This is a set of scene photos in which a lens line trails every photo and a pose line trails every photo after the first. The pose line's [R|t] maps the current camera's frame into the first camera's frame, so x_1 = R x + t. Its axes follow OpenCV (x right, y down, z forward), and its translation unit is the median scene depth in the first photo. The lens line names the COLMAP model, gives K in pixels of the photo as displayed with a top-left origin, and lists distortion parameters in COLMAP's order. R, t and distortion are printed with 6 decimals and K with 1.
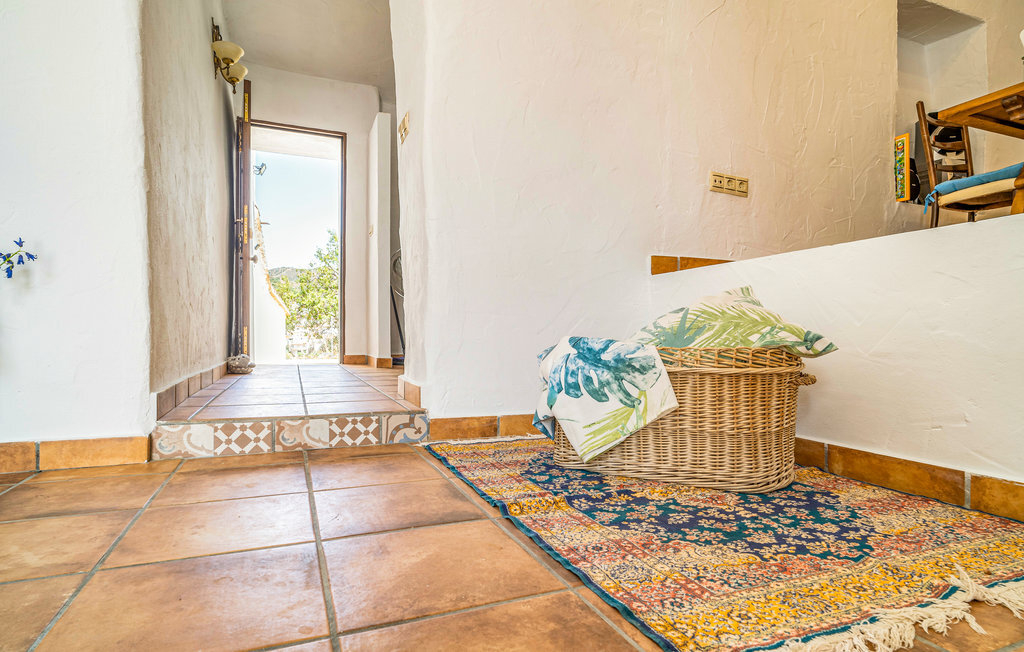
lens RADIAL K [[531.6, 0, 509.7], [0, 531.6, 352.6], [0, 0, 1]] dist [-0.004938, -0.000540]
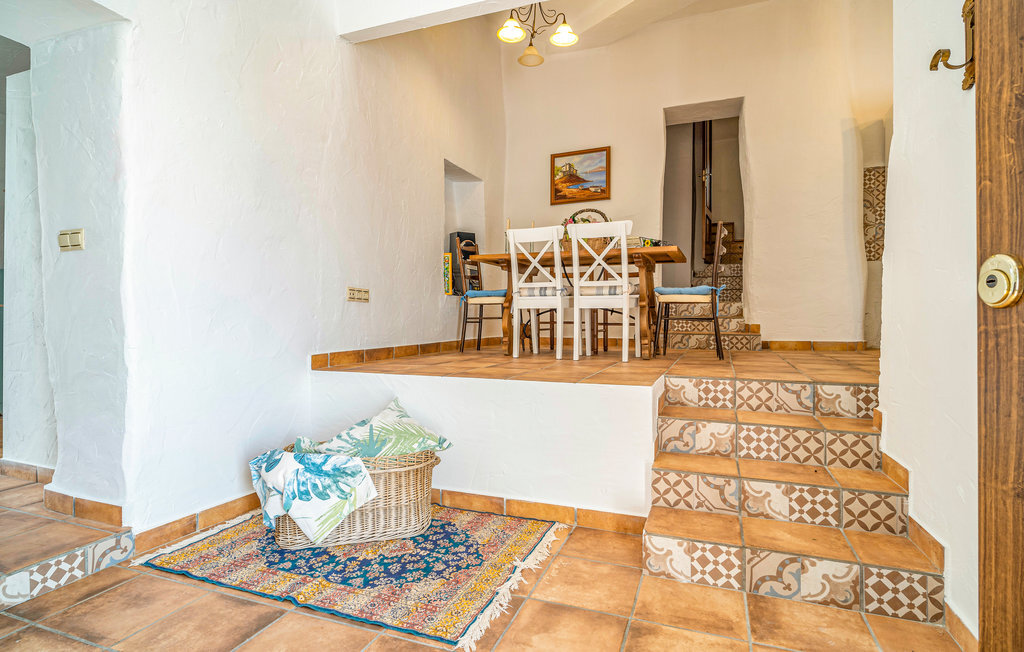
lens RADIAL K [[526.4, 0, 512.0], [0, 526.4, 326.0], [0, 0, 1]] dist [-0.004583, -0.000157]
pose [[0.680785, -0.006929, 0.732451, -0.581725], [0.016174, 0.999854, -0.005575, -0.402018], [-0.732305, 0.015642, 0.680797, -0.414291]]
